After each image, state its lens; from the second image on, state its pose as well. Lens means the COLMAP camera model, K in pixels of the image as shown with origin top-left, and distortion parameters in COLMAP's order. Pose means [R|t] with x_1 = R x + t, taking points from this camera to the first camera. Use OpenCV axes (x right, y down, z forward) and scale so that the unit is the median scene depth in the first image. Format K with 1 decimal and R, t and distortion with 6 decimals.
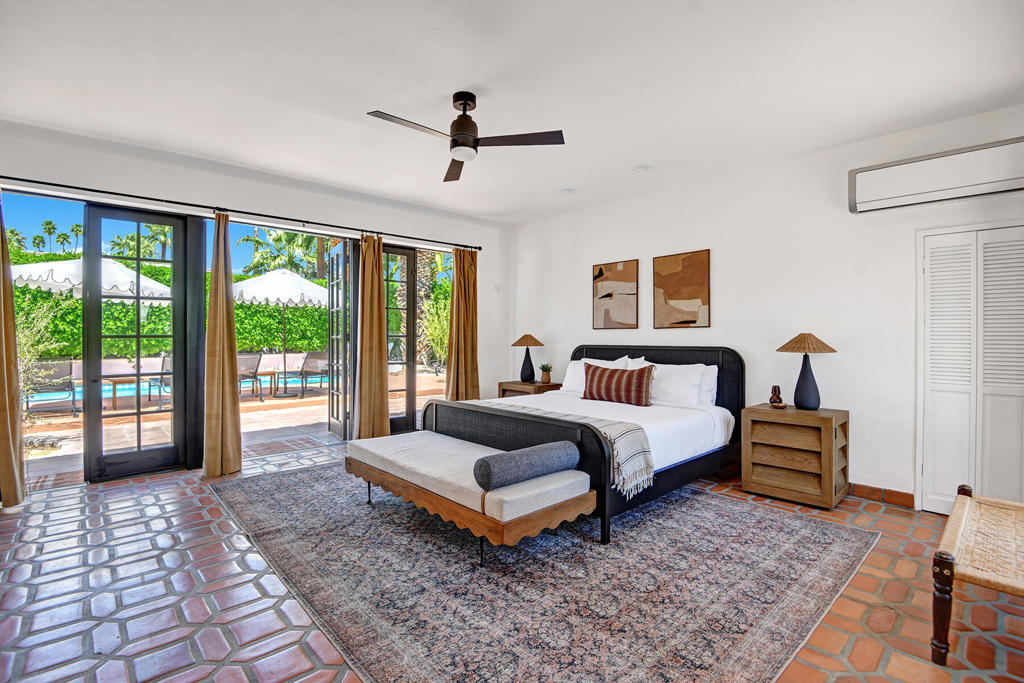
lens RADIAL K [[485.5, 0, 518.6], [0, 485.5, 336.0], [0, 0, 1]] dist [0.001779, -0.018779]
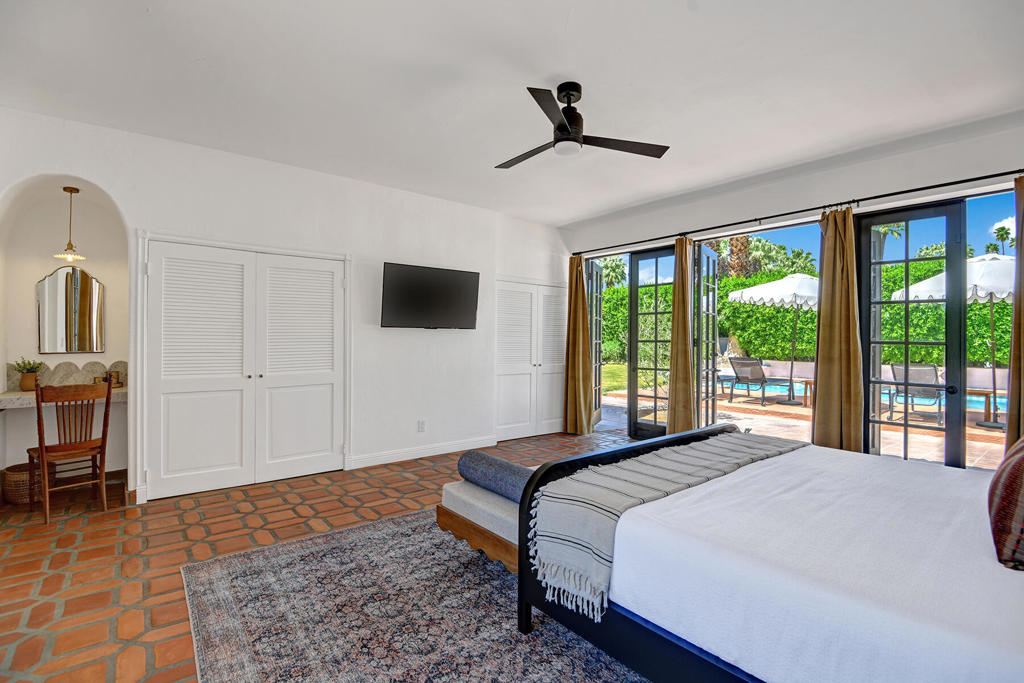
lens RADIAL K [[485.5, 0, 518.6], [0, 485.5, 336.0], [0, 0, 1]] dist [0.001779, -0.018779]
pose [[-0.079941, -0.006411, -0.996779, 0.765452], [-0.009945, 0.999935, -0.005634, -0.002014], [0.996750, 0.009463, -0.079999, 0.897473]]
